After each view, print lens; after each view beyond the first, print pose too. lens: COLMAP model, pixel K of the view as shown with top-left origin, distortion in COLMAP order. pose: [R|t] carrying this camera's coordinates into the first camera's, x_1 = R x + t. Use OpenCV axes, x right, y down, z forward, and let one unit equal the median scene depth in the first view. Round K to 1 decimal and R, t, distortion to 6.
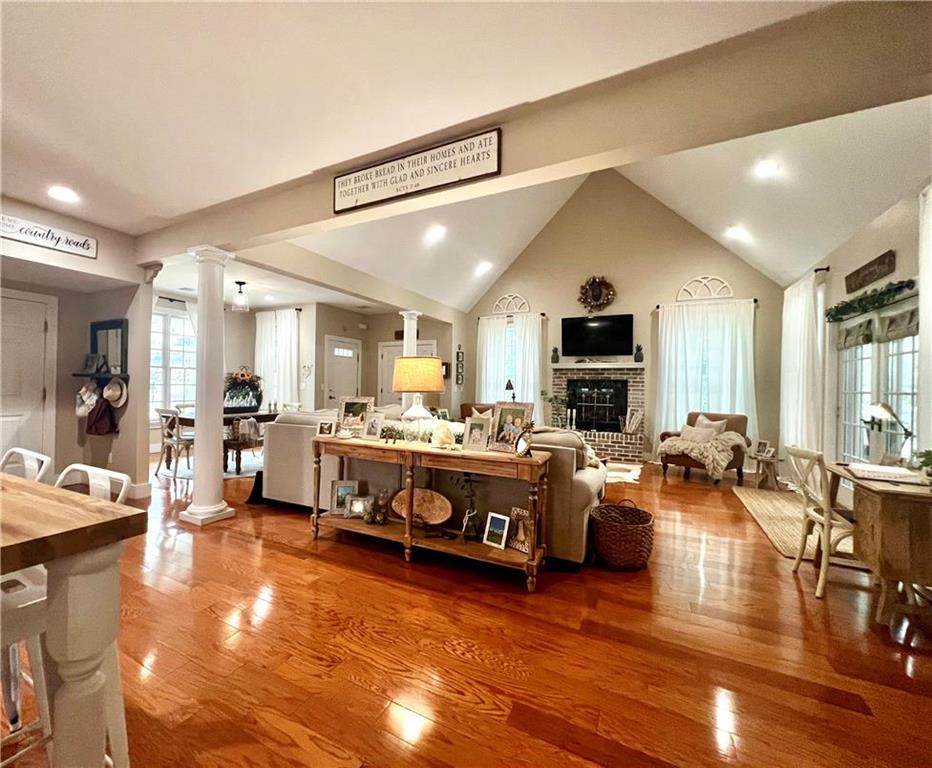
lens RADIAL K [[411.6, 0, 424.6], [0, 411.6, 382.3], [0, 0, 1]] dist [-0.000115, 0.000613]
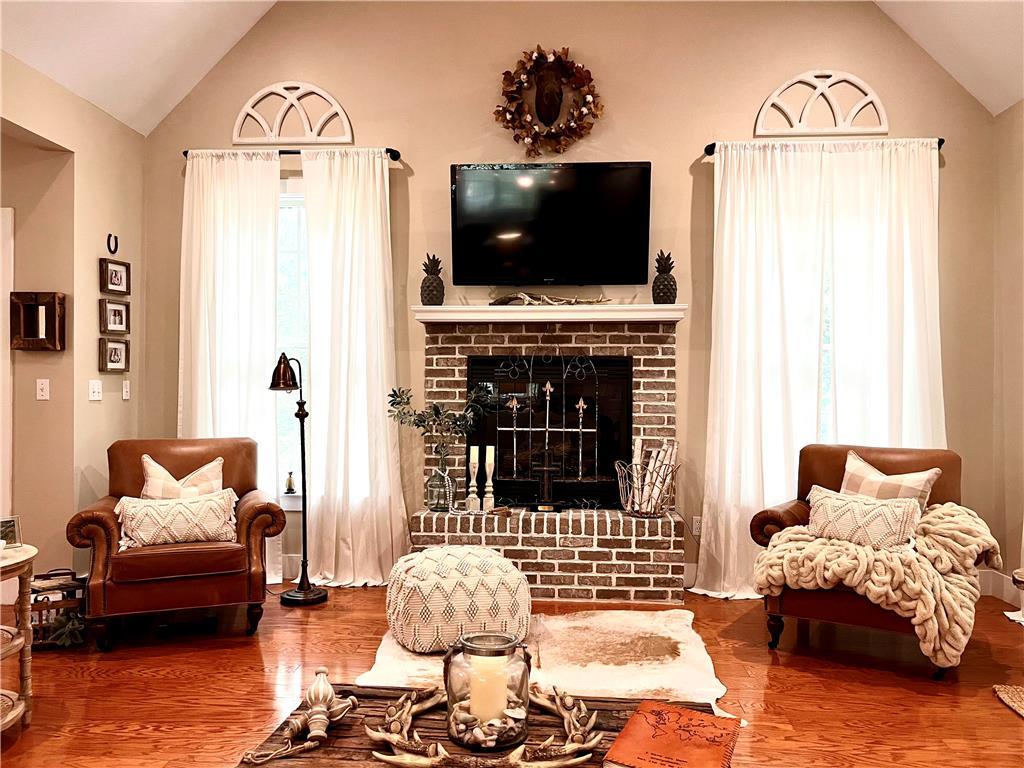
lens RADIAL K [[844.8, 0, 513.4], [0, 844.8, 388.6], [0, 0, 1]] dist [0.063616, -0.004953]
pose [[0.912203, -0.011669, 0.409572, 0.219274], [0.007899, 0.999909, 0.010897, 0.025387], [-0.409662, -0.006705, 0.912213, 0.787090]]
